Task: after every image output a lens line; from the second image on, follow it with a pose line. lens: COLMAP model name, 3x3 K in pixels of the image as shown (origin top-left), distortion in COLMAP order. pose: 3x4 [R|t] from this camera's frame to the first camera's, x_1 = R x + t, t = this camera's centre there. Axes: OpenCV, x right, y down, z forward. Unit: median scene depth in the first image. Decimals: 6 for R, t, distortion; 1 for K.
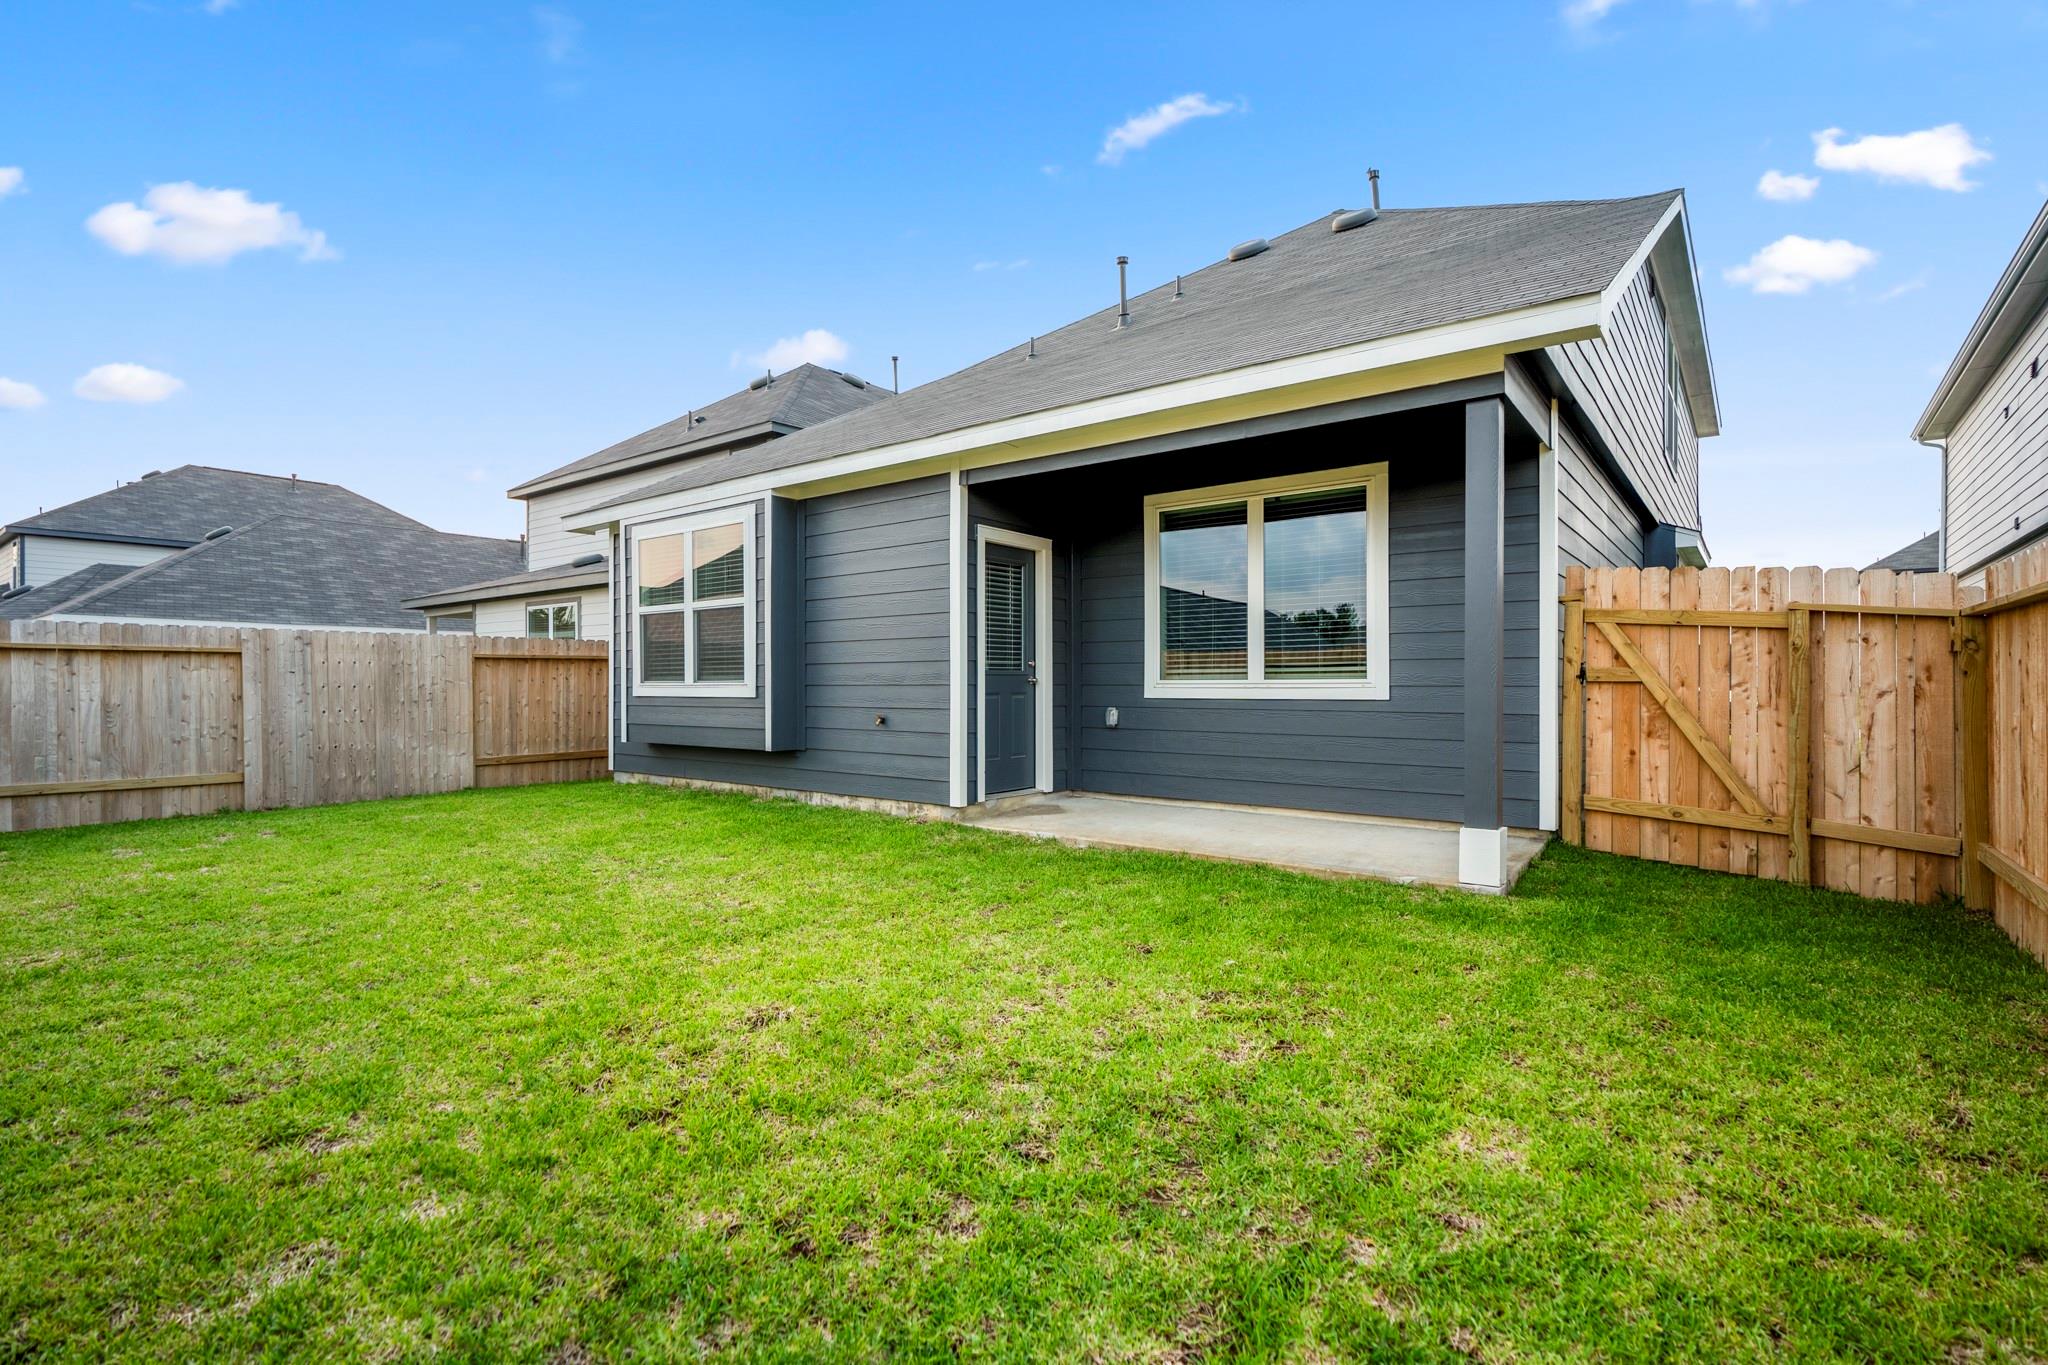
lens RADIAL K [[958.4, 0, 1024.0], [0, 958.4, 682.5], [0, 0, 1]] dist [-0.002125, 0.000415]
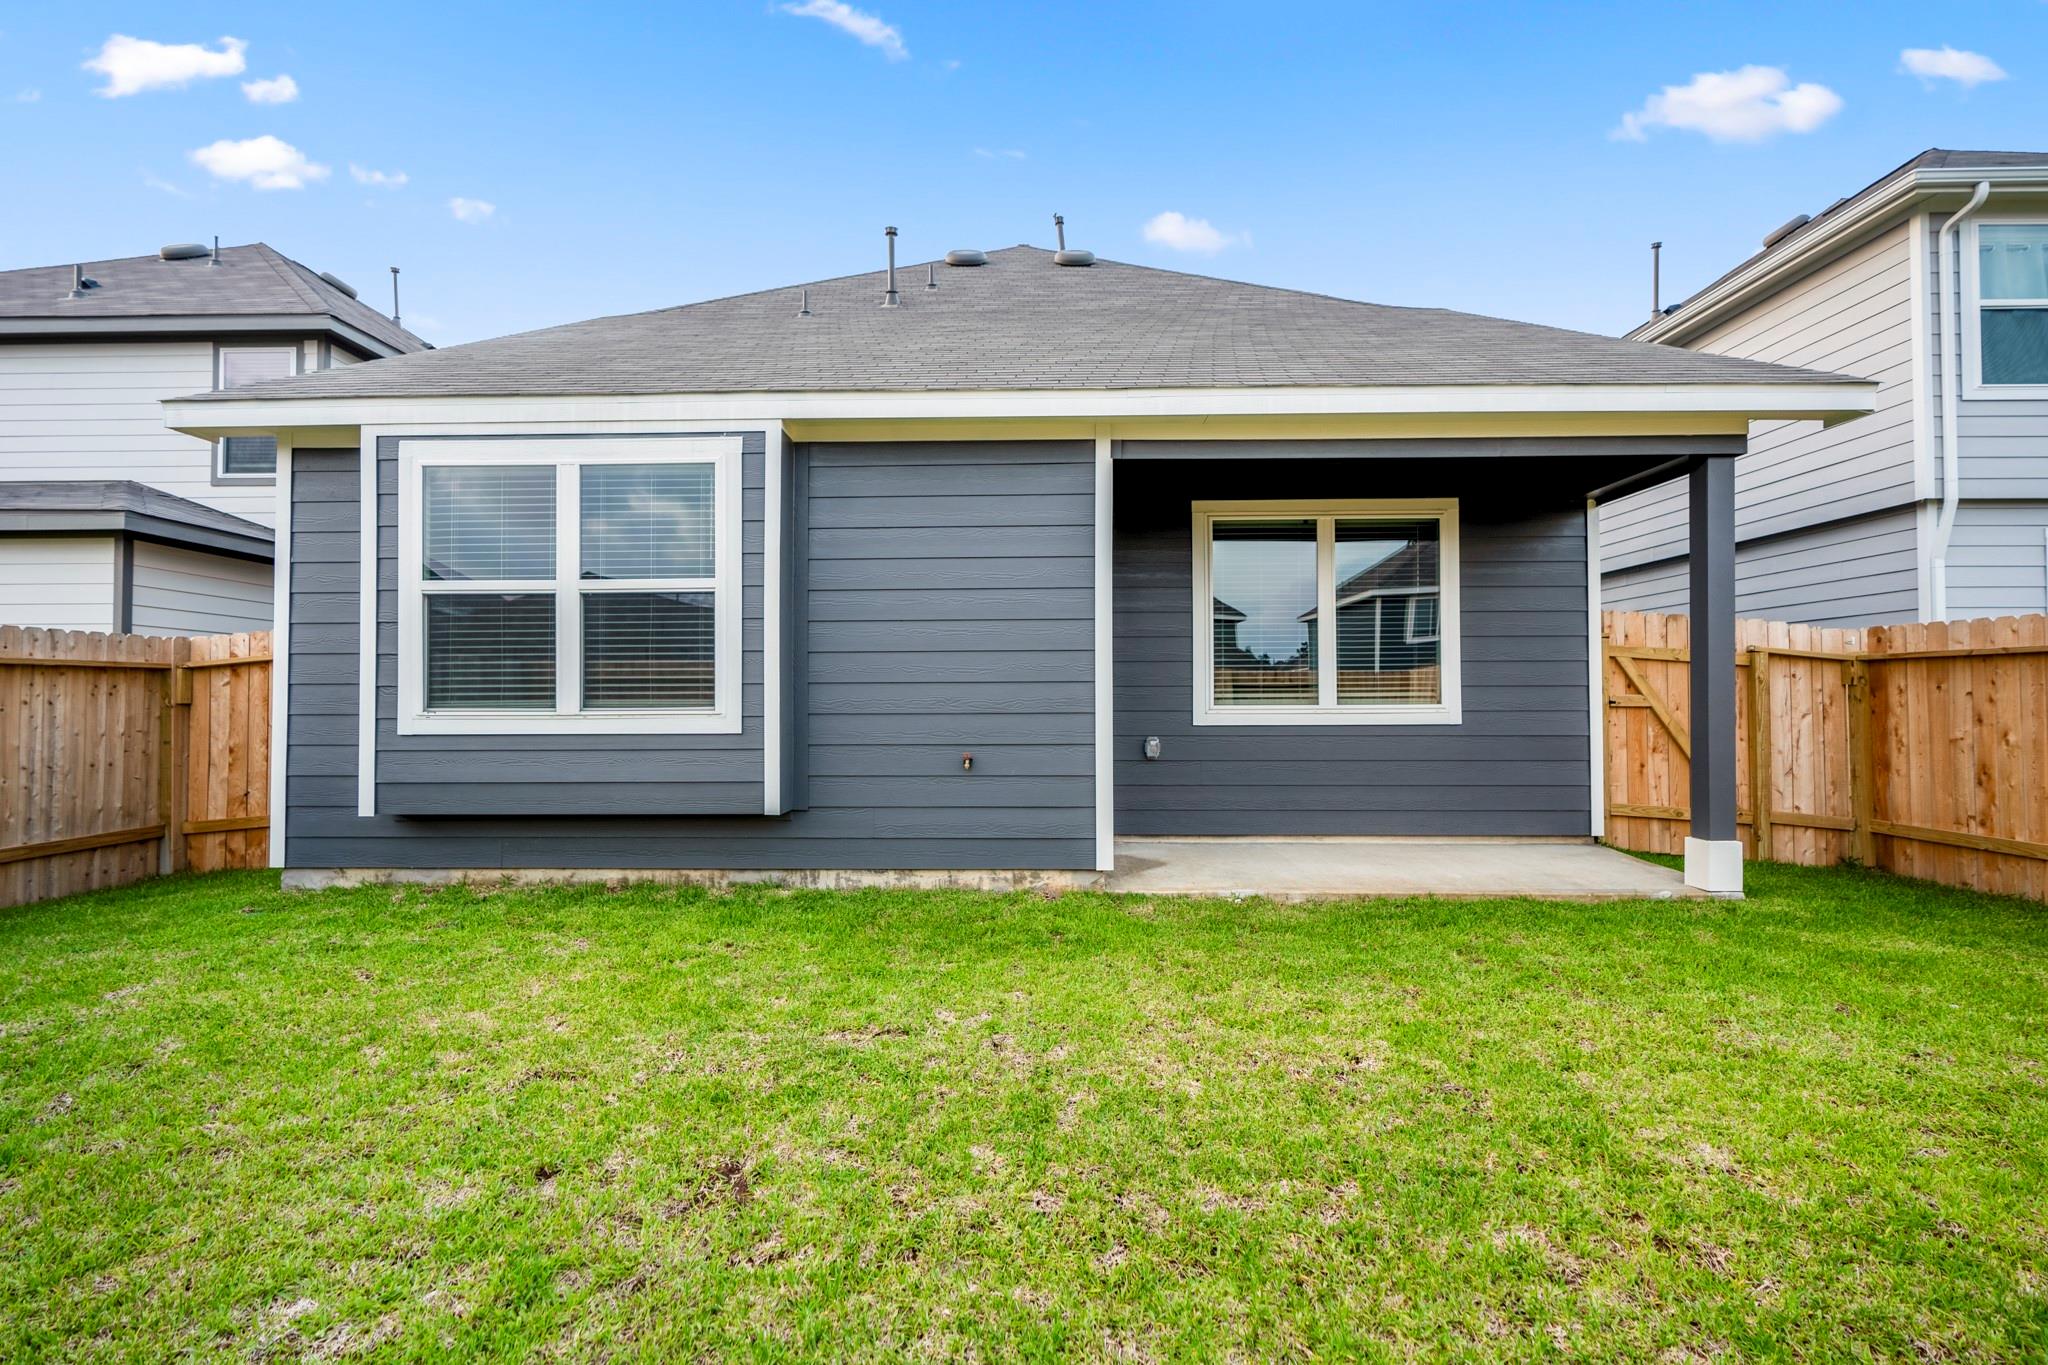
lens RADIAL K [[954.7, 0, 1025.3], [0, 954.7, 671.8], [0, 0, 1]] dist [-0.005383, -0.000013]
pose [[0.803085, 0.018262, 0.595585, -0.538187], [0.001525, 0.999464, -0.032702, -0.004726], [-0.595862, 0.027170, 0.802627, 0.383861]]
